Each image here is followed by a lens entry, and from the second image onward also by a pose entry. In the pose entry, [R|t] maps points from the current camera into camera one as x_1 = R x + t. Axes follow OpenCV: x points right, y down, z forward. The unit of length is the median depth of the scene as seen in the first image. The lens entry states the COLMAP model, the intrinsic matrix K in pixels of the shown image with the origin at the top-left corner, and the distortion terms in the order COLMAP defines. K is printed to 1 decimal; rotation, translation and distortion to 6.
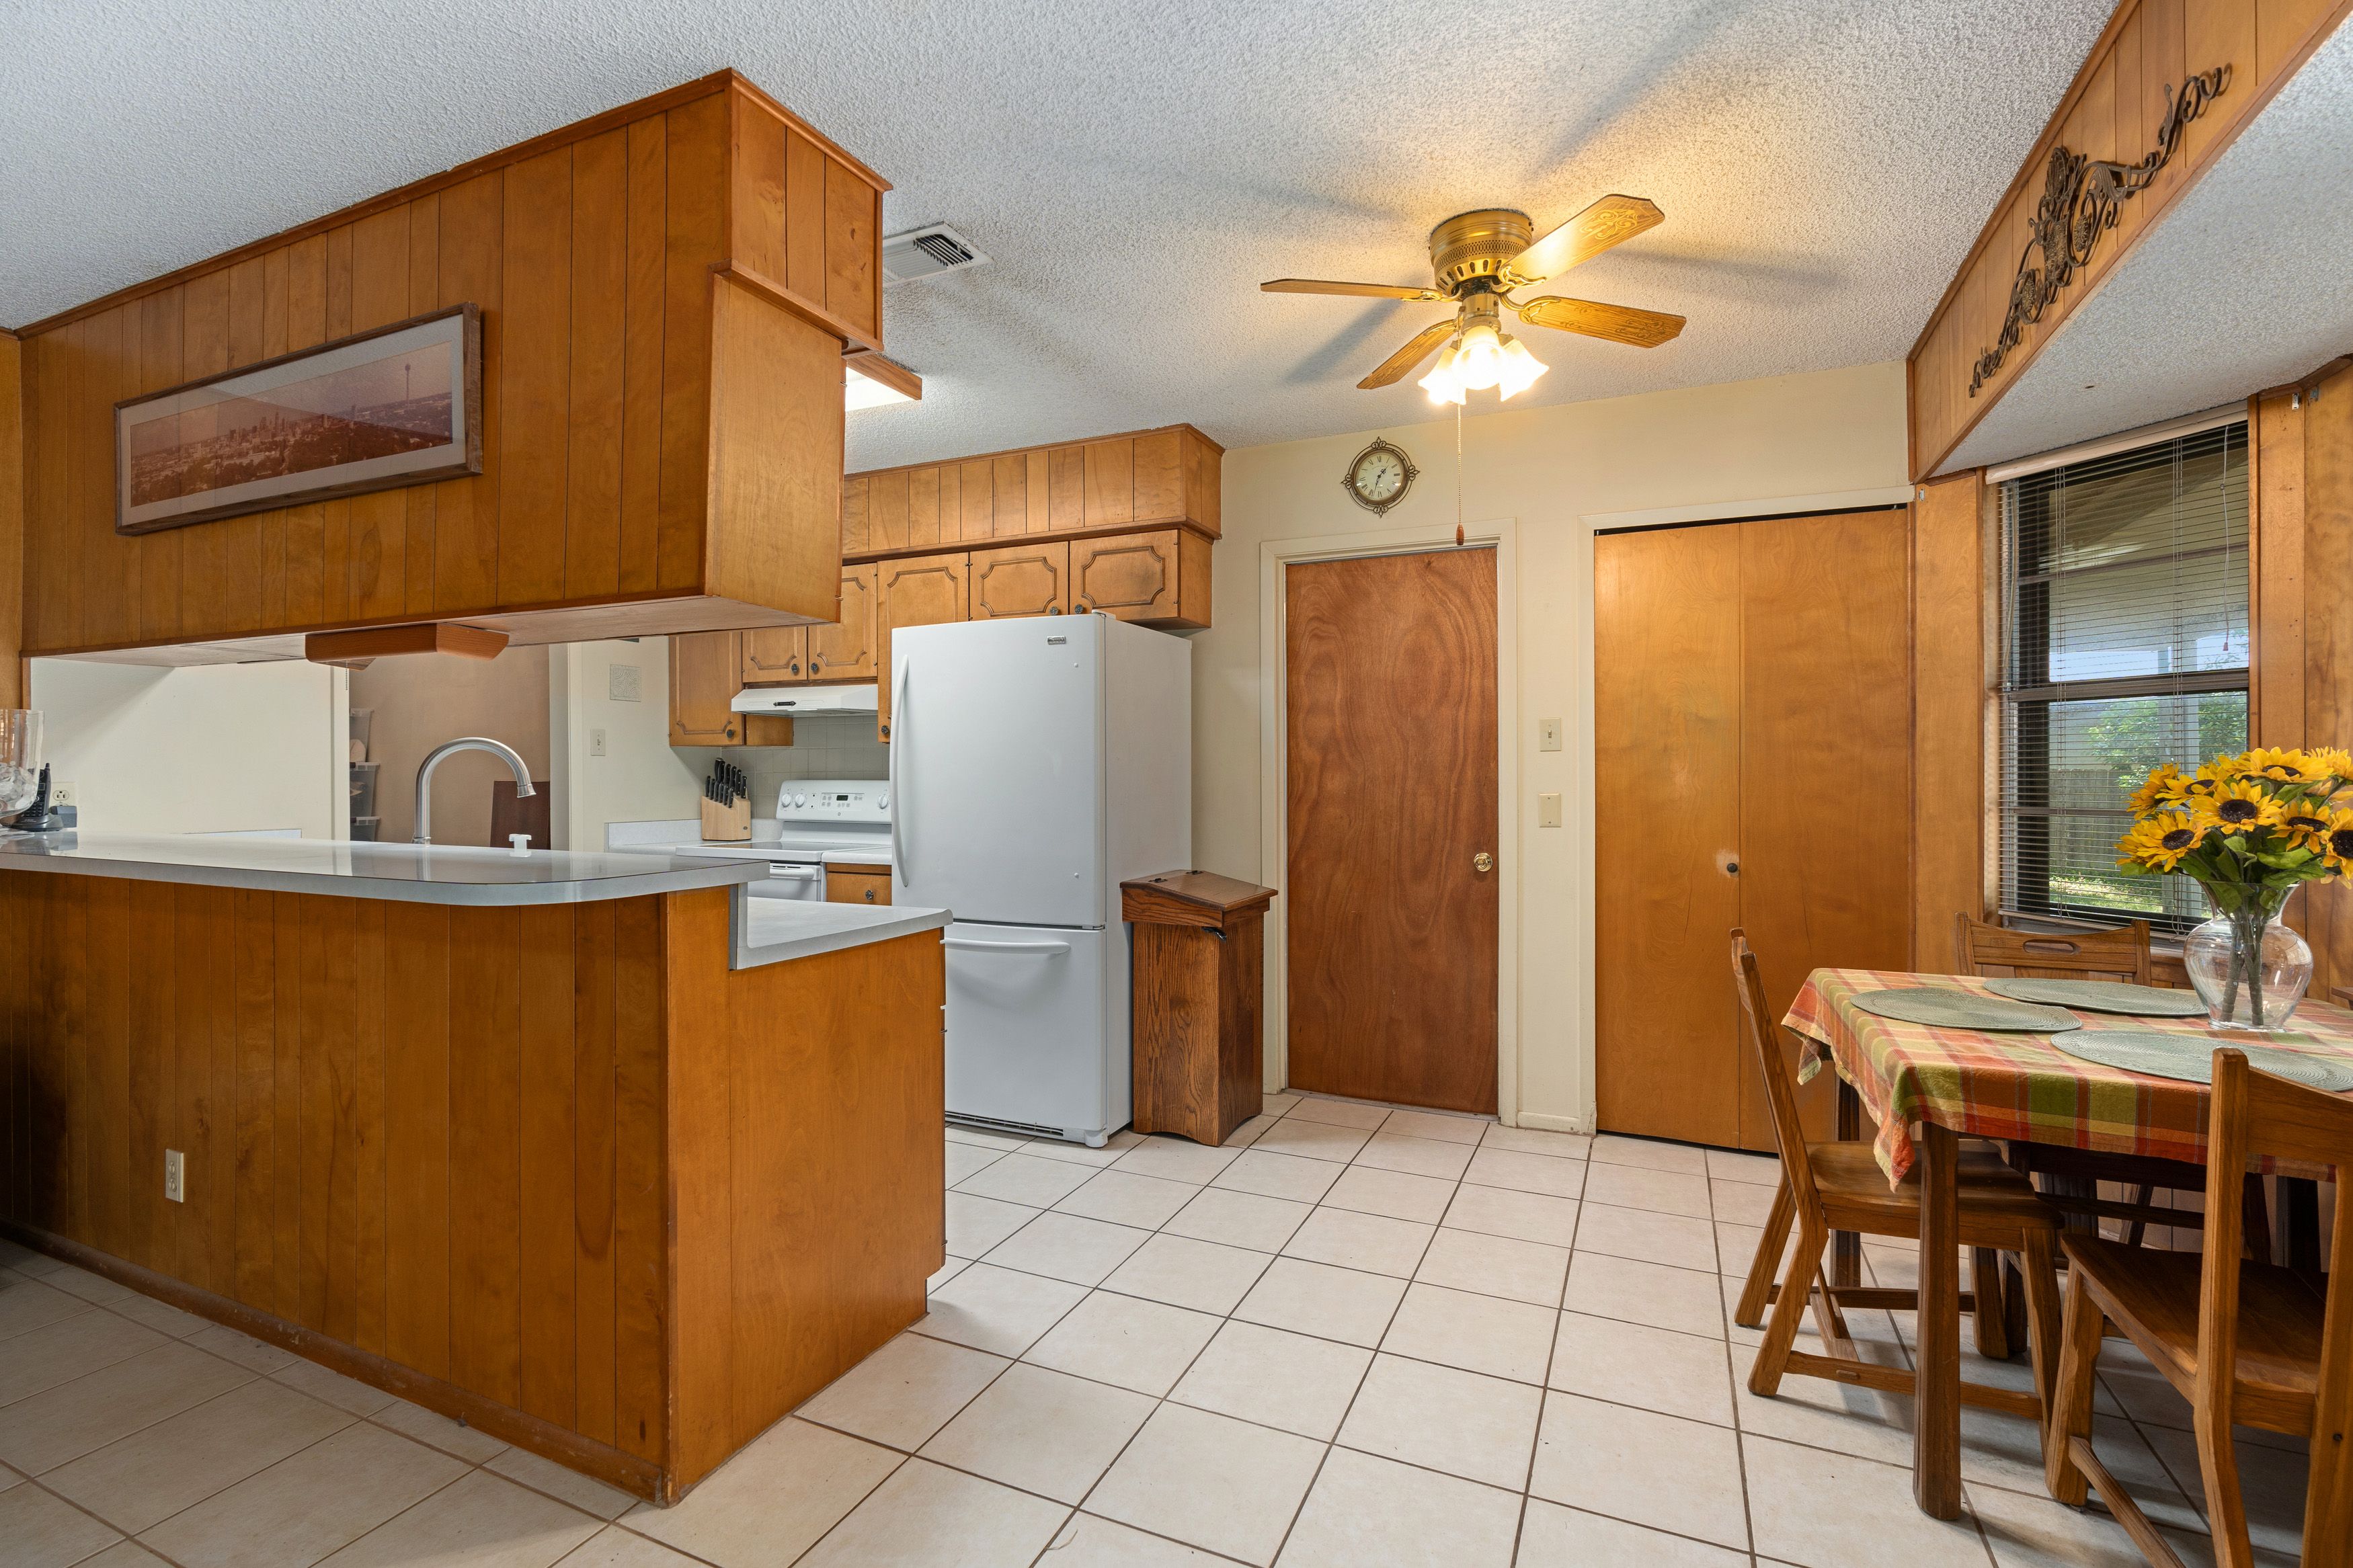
lens RADIAL K [[1071.3, 0, 1170.3], [0, 1071.3, 776.6], [0, 0, 1]] dist [-0.014065, 0.005000]
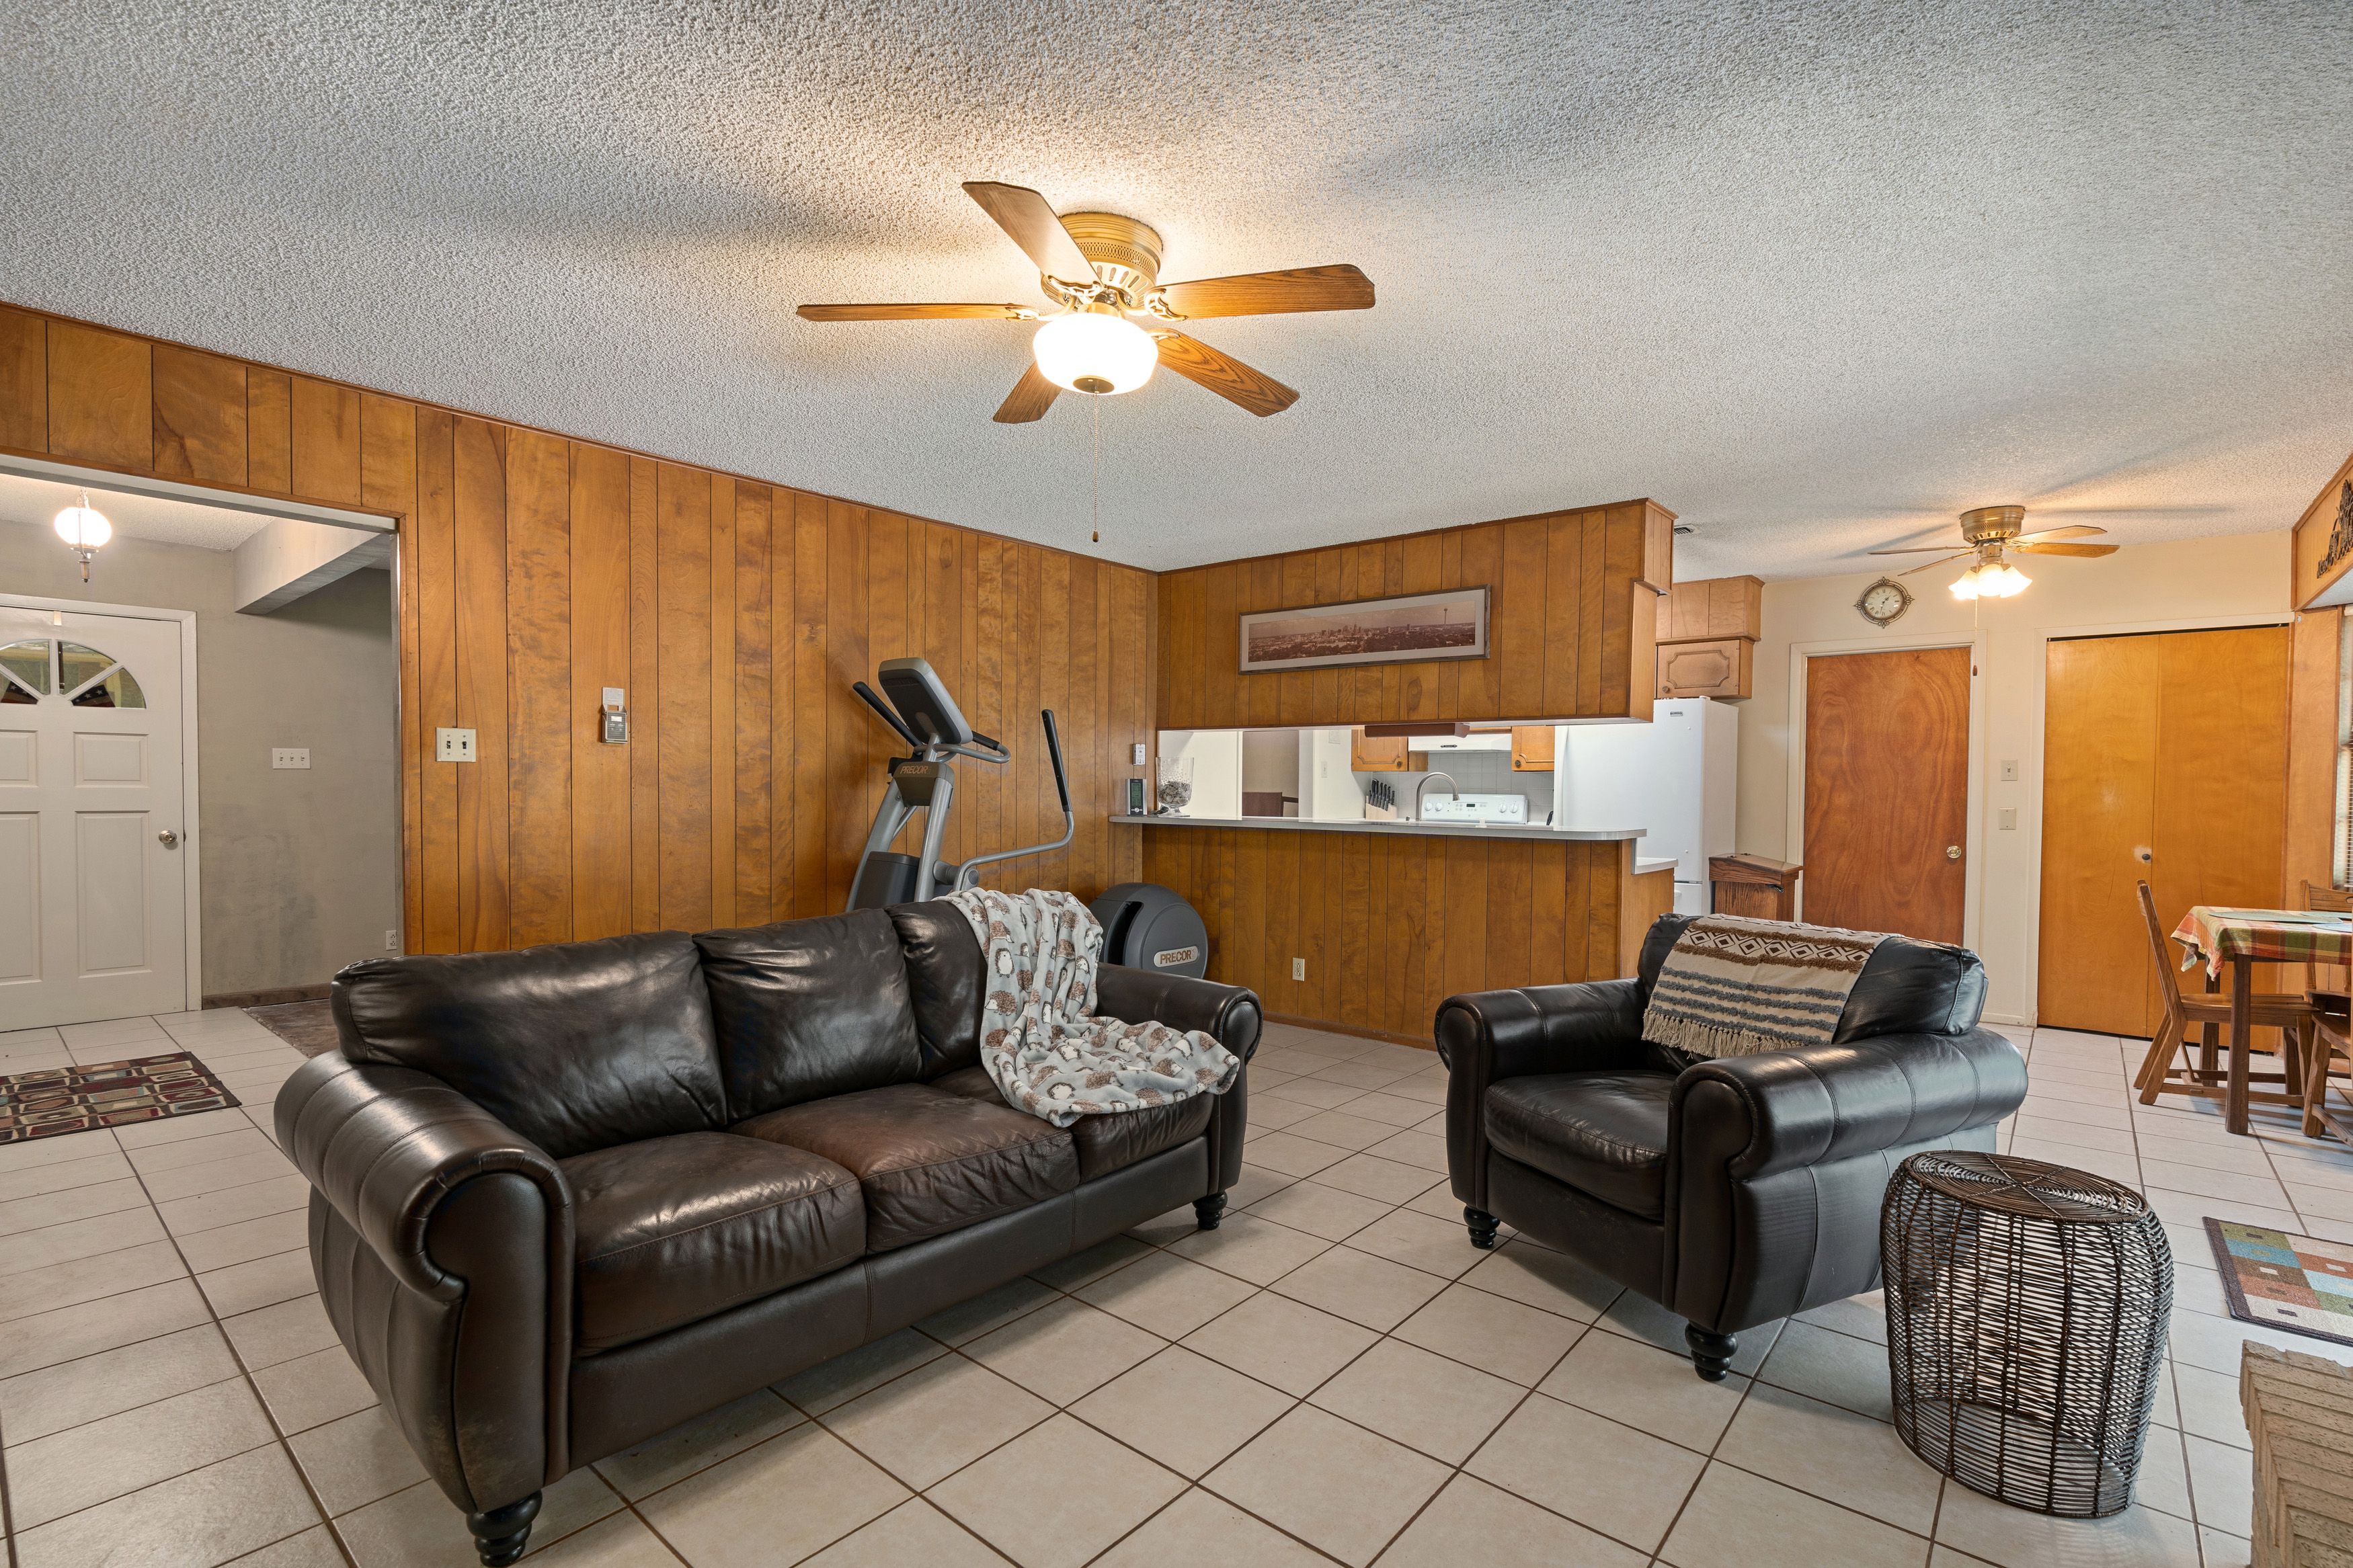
lens RADIAL K [[1071.3, 0, 1180.7], [0, 1071.3, 816.2], [0, 0, 1]] dist [-0.014065, 0.005000]
pose [[0.962750, 0.016672, -0.269879, -0.410732], [-0.010398, 0.999642, 0.024662, 0.002183], [0.270193, -0.020937, 0.962578, -0.868564]]
